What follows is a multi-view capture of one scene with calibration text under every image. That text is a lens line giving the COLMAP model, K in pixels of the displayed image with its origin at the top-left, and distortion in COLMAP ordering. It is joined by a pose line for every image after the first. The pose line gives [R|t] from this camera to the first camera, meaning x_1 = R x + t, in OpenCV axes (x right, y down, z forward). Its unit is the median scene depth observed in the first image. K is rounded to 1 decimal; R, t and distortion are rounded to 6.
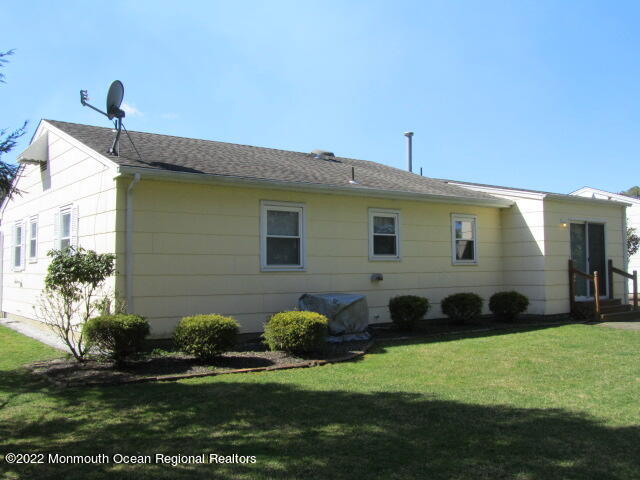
lens RADIAL K [[691.6, 0, 320.0], [0, 691.6, 240.0], [0, 0, 1]] dist [0.090370, -0.000830]
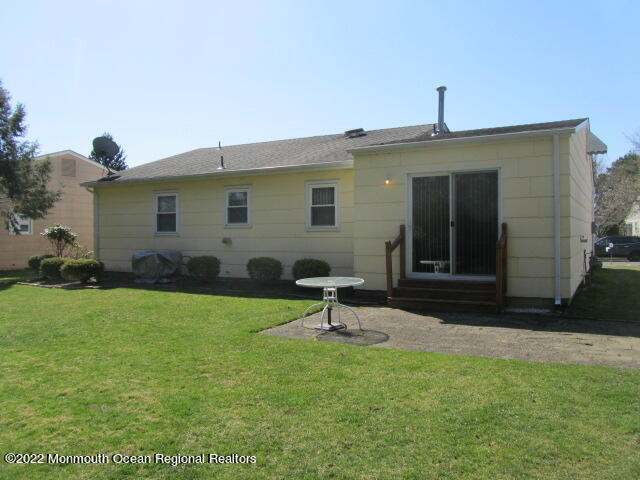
lens RADIAL K [[527.0, 0, 320.0], [0, 527.0, 240.0], [0, 0, 1]] dist [-0.009248, -0.001333]
pose [[0.352066, 0.025948, -0.935616, 0.969963], [0.046591, 0.997891, 0.045206, 0.014992], [0.934815, -0.059507, 0.350114, 0.763436]]
